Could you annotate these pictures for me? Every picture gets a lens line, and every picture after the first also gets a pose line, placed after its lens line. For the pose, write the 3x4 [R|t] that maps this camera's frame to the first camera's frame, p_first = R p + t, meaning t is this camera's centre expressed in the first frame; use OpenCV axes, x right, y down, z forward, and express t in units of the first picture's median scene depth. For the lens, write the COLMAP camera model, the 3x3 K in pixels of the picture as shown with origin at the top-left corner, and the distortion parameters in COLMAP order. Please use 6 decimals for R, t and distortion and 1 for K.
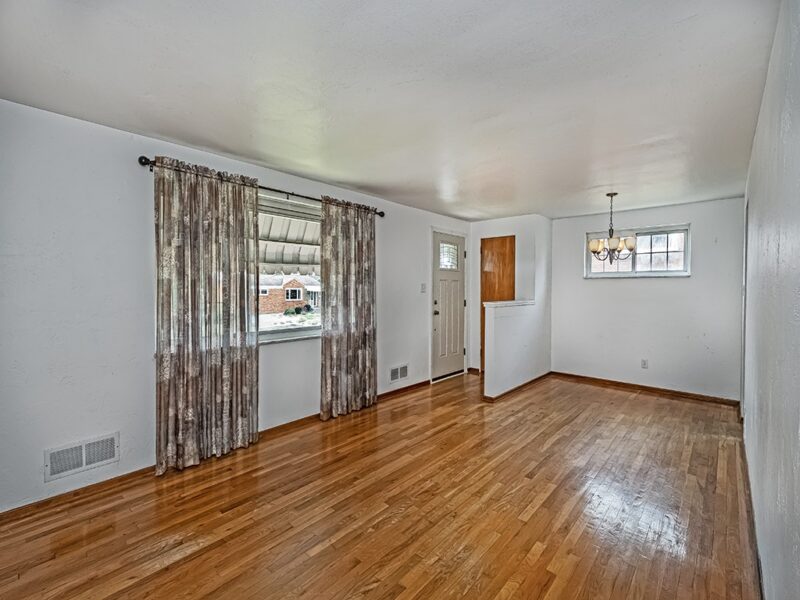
lens RADIAL K [[360.7, 0, 406.6], [0, 360.7, 293.1], [0, 0, 1]] dist [0.014558, -0.000820]
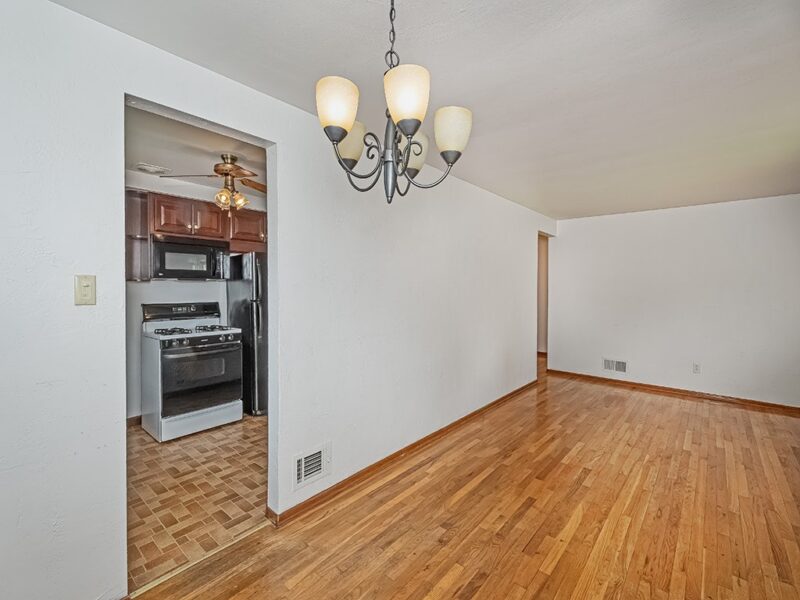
lens RADIAL K [[360.7, 0, 404.8], [0, 360.7, 303.7], [0, 0, 1]] dist [0.014558, -0.000820]
pose [[-0.999864, -0.009240, -0.013653, 0.801816], [-0.009992, 0.998374, 0.056125, -0.020274], [0.013113, 0.056253, -0.998330, 1.826828]]
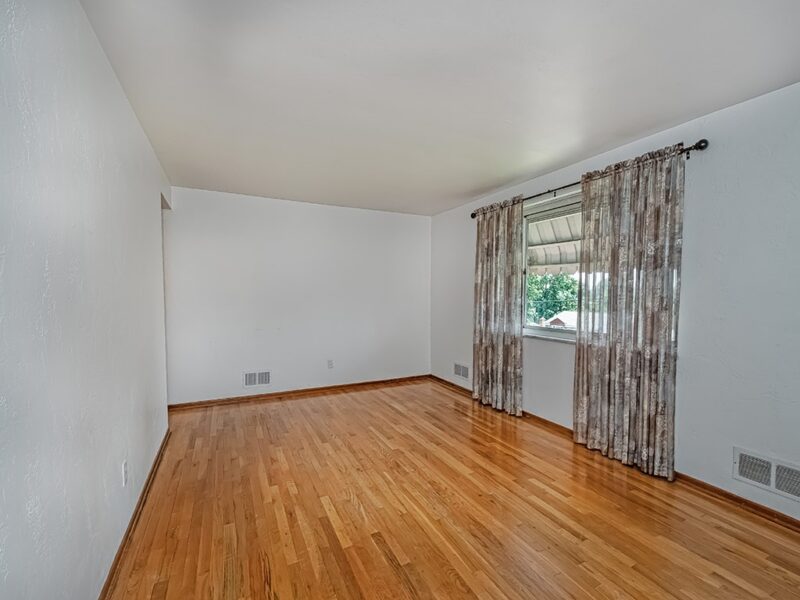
lens RADIAL K [[360.7, 0, 410.2], [0, 360.7, 313.1], [0, 0, 1]] dist [0.014558, -0.000820]
pose [[-0.367130, 0.047517, -0.928955, 0.893325], [-0.016069, 0.998221, 0.057411, 0.007411], [0.930031, 0.036005, -0.365713, 1.200733]]
